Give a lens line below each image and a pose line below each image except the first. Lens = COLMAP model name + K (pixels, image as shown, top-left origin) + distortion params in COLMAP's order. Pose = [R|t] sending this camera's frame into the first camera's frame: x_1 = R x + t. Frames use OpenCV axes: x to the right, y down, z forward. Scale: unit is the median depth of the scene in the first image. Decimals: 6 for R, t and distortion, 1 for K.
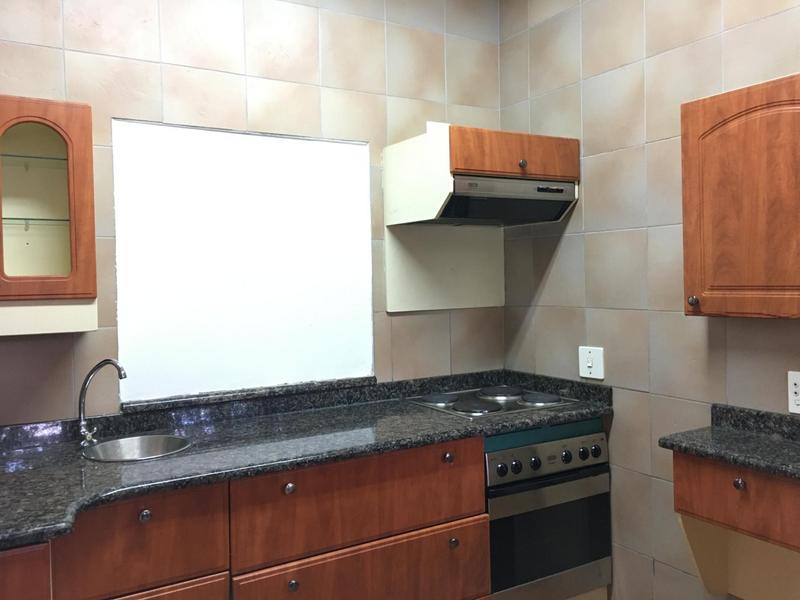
lens RADIAL K [[675.4, 0, 383.1], [0, 675.4, 282.8], [0, 0, 1]] dist [0.011590, -0.001519]
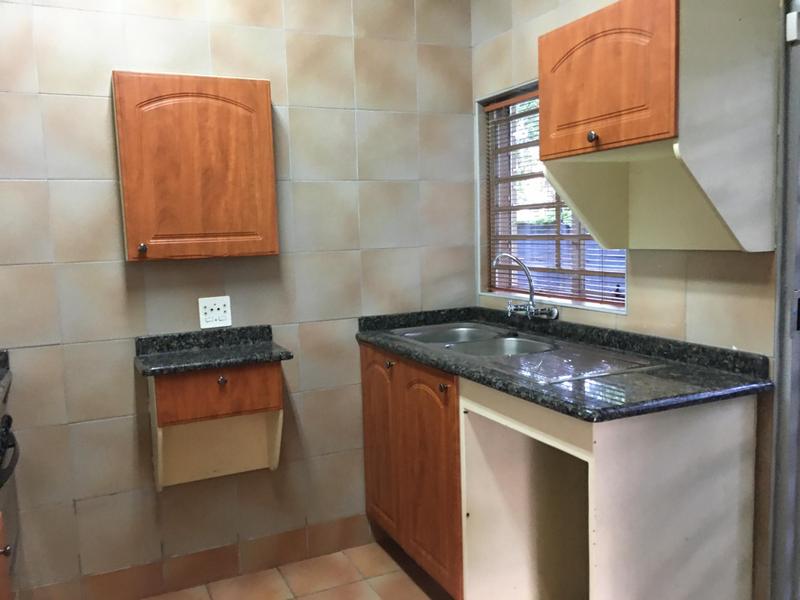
lens RADIAL K [[675.4, 0, 399.5], [0, 675.4, 299.6], [0, 0, 1]] dist [0.011590, -0.001519]
pose [[0.079350, -0.087316, 0.993015, -0.698746], [0.034481, 0.995801, 0.084805, 0.032729], [-0.996250, 0.027511, 0.082028, 0.495203]]
